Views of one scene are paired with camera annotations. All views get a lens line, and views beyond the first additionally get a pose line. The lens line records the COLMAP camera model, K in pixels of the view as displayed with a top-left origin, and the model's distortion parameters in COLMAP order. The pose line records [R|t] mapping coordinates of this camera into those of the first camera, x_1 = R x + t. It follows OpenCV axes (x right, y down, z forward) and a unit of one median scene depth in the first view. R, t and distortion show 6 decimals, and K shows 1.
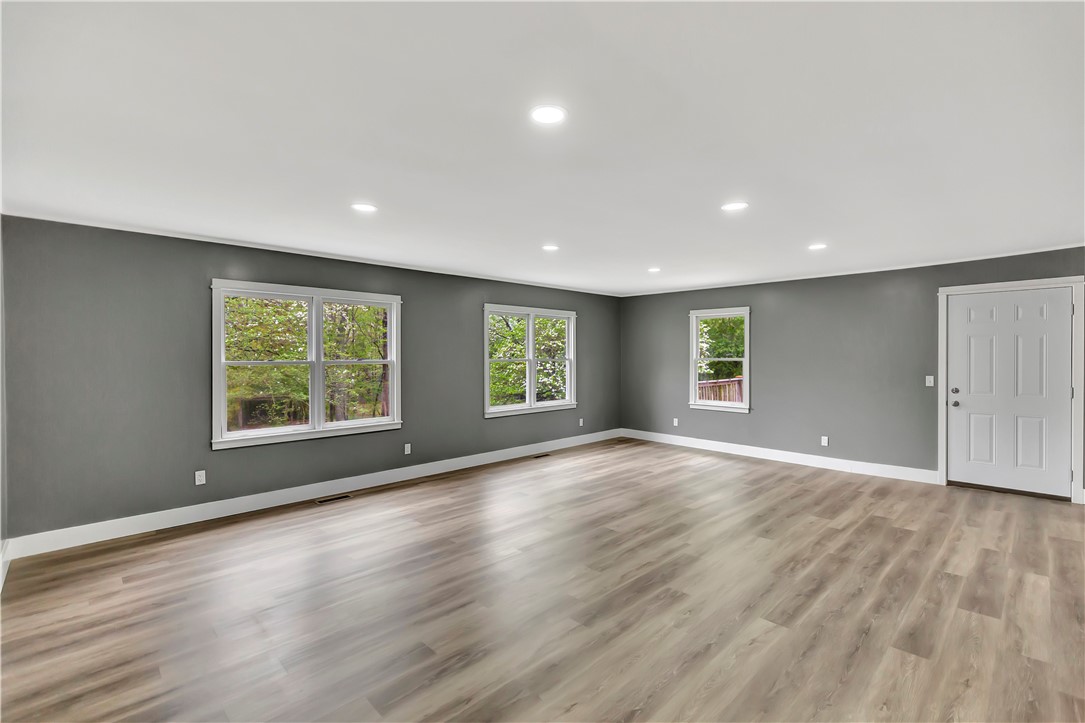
lens RADIAL K [[488.5, 0, 551.4], [0, 488.5, 353.7], [0, 0, 1]] dist [0.006280, 0.000885]
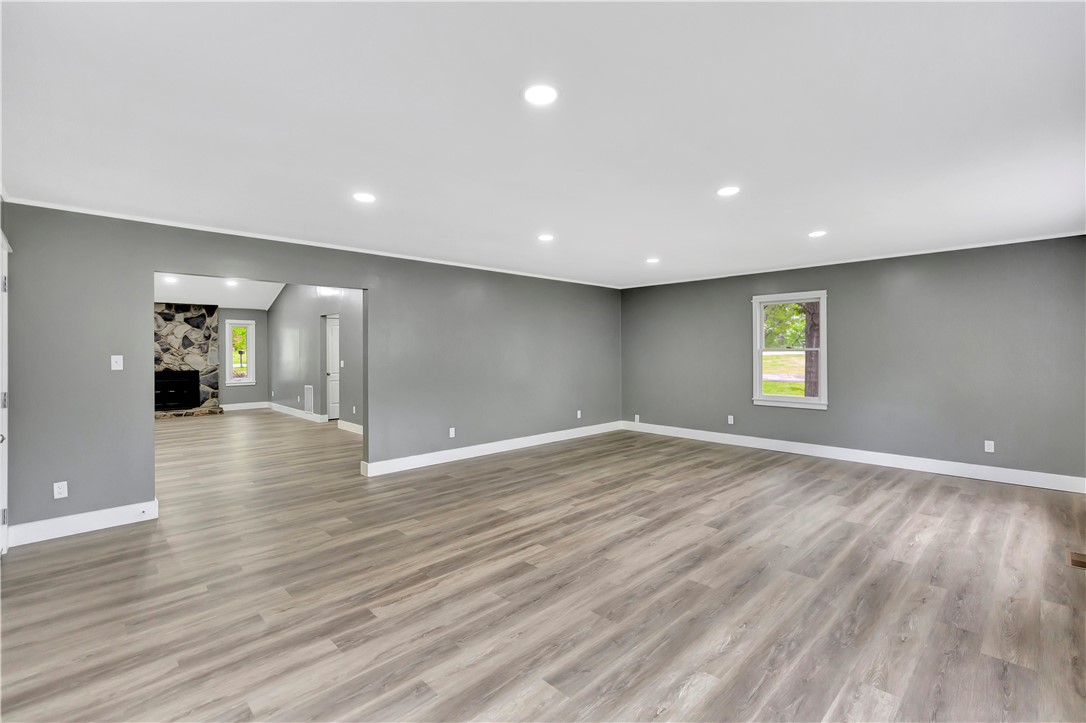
lens RADIAL K [[488.9, 0, 544.3], [0, 488.9, 353.7], [0, 0, 1]] dist [0.006280, 0.000885]
pose [[-0.999713, 0.012635, 0.020376, 0.370442], [0.012722, 0.999911, 0.004126, 0.022138], [-0.020322, 0.004384, -0.999784, 2.500958]]
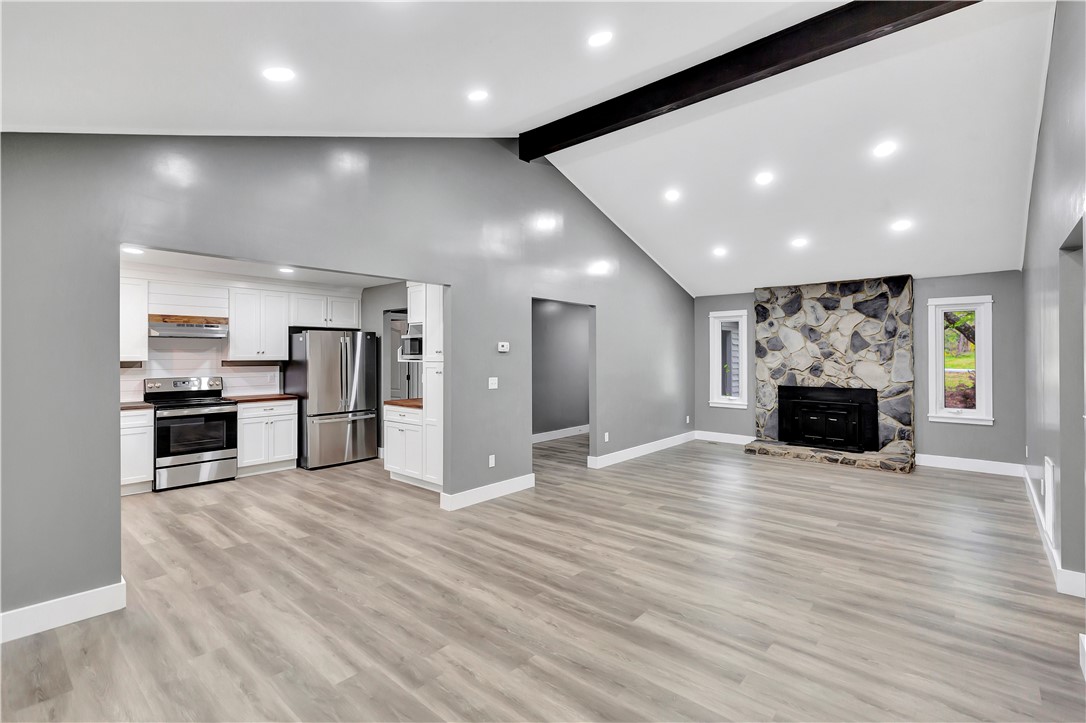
lens RADIAL K [[488.9, 0, 551.1], [0, 488.9, 356.9], [0, 0, 1]] dist [0.006280, 0.000885]
pose [[-0.068218, 0.007343, 0.997643, 0.911359], [0.003259, 0.999969, -0.007138, -0.001264], [-0.997665, 0.002765, -0.068240, 0.655642]]
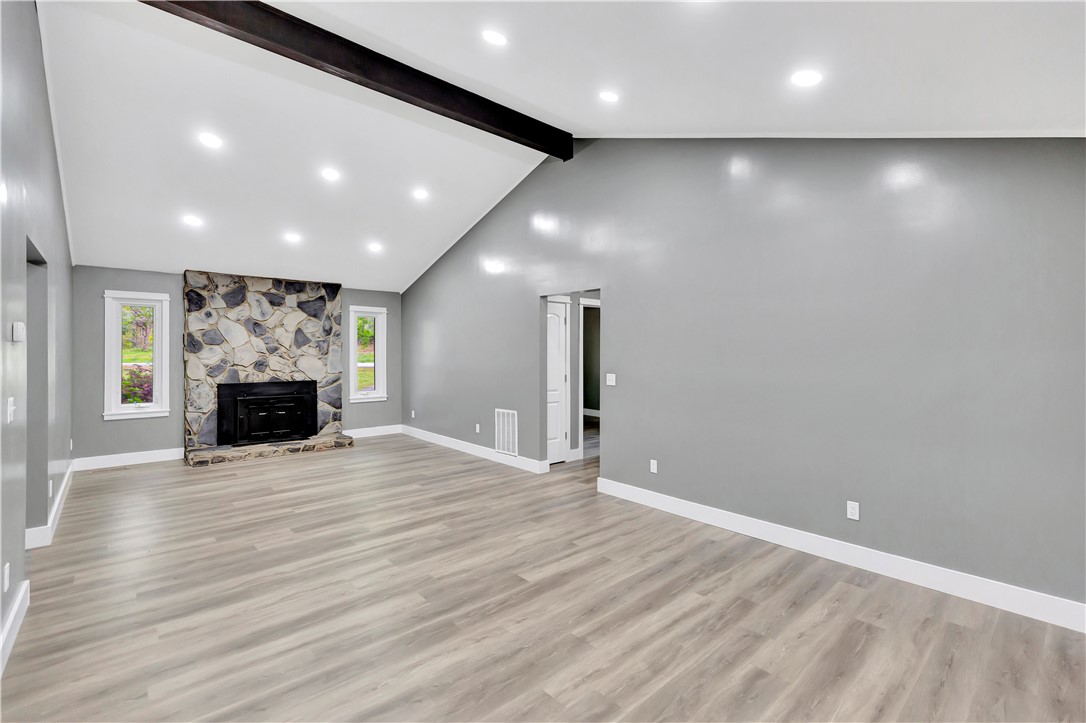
lens RADIAL K [[488.9, 0, 544.0], [0, 488.9, 357.1], [0, 0, 1]] dist [0.006280, 0.000885]
pose [[-0.997389, 0.007734, 0.071807, 1.593445], [0.008709, 0.999874, 0.013275, -0.007647], [-0.071695, 0.013866, -0.997330, 1.362411]]
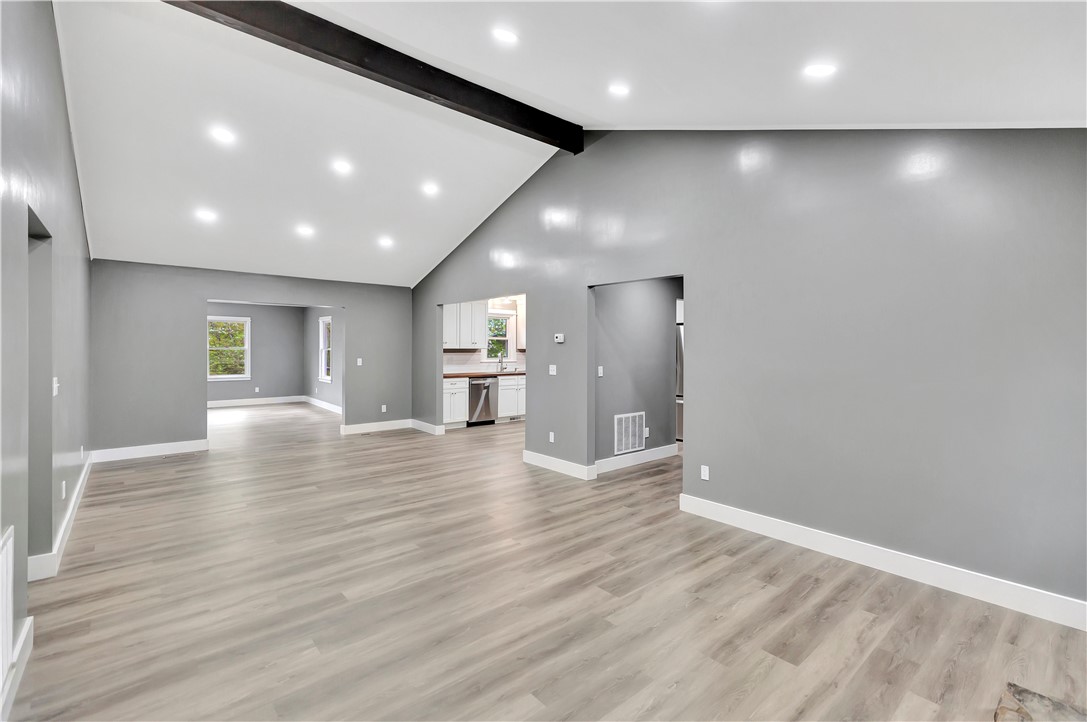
lens RADIAL K [[489.4, 0, 554.2], [0, 489.4, 345.8], [0, 0, 1]] dist [0.006280, 0.000885]
pose [[0.997574, 0.015304, -0.067915, 2.498580], [-0.015675, 0.999865, -0.004924, -0.007974], [0.067831, 0.005976, 0.997679, -0.949977]]
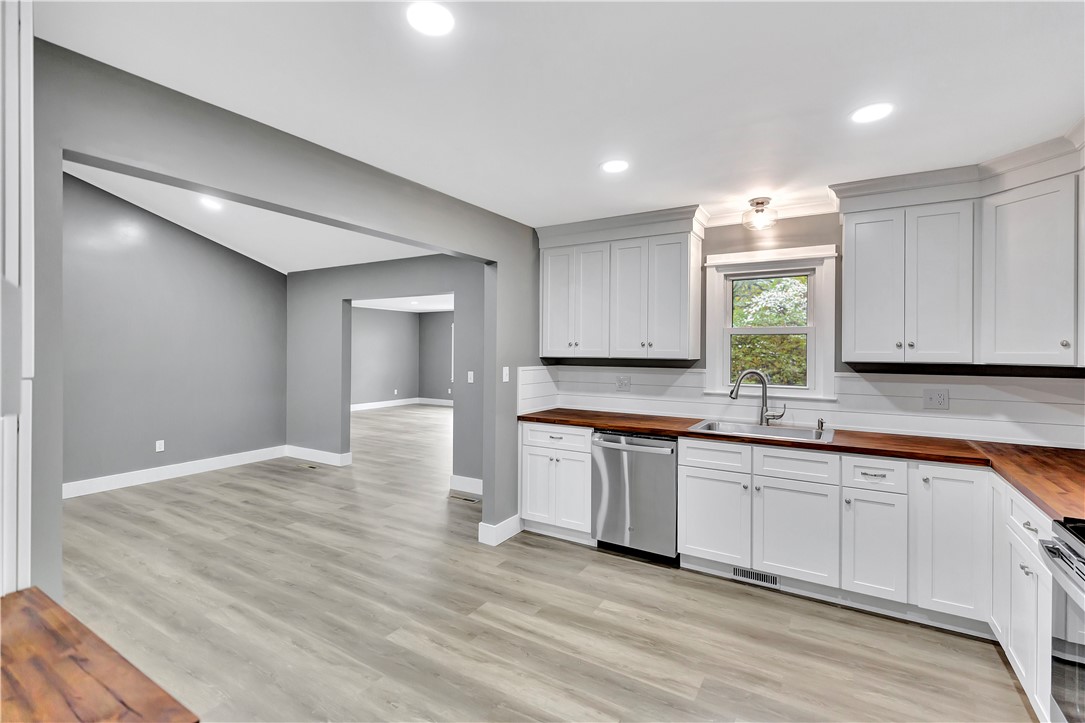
lens RADIAL K [[488.5, 0, 548.9], [0, 488.5, 347.7], [0, 0, 1]] dist [0.006280, 0.000885]
pose [[0.232526, 0.002914, -0.972586, 2.870265], [-0.011788, 0.999930, 0.000178, -0.020522], [0.972519, 0.011424, 0.232544, 1.208265]]
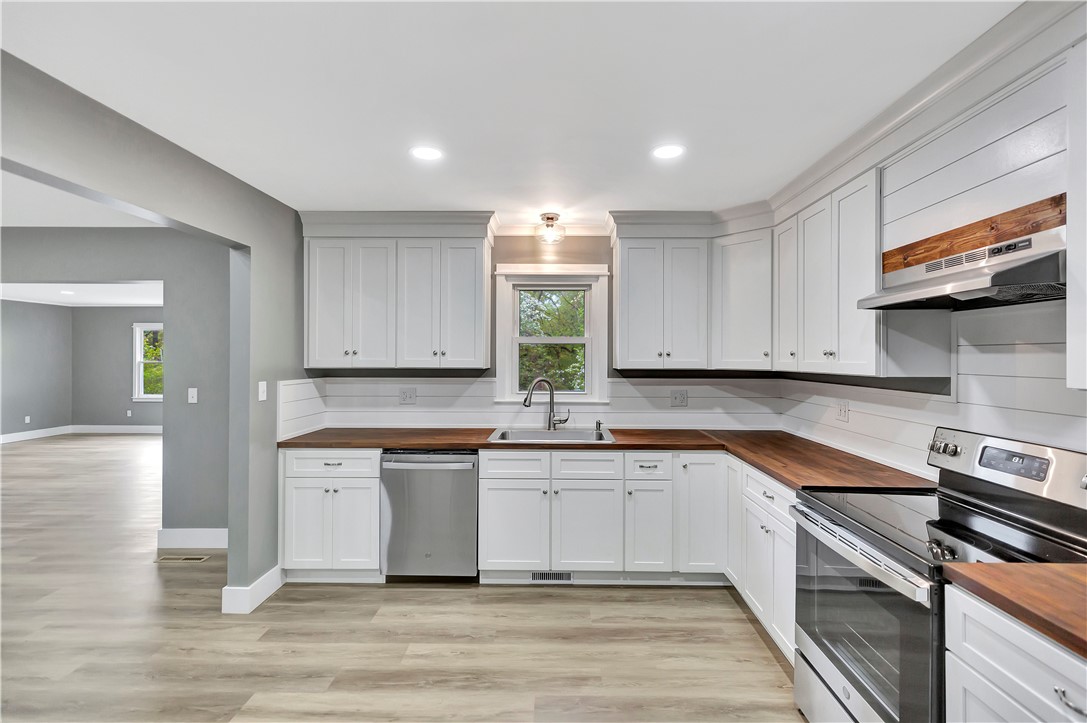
lens RADIAL K [[489.4, 0, 546.3], [0, 489.4, 354.6], [0, 0, 1]] dist [0.006280, 0.000885]
pose [[0.688710, 0.002799, -0.725031, 2.756124], [-0.009102, 0.999947, -0.004785, -0.024415], [0.724980, 0.009895, 0.688699, 1.135450]]
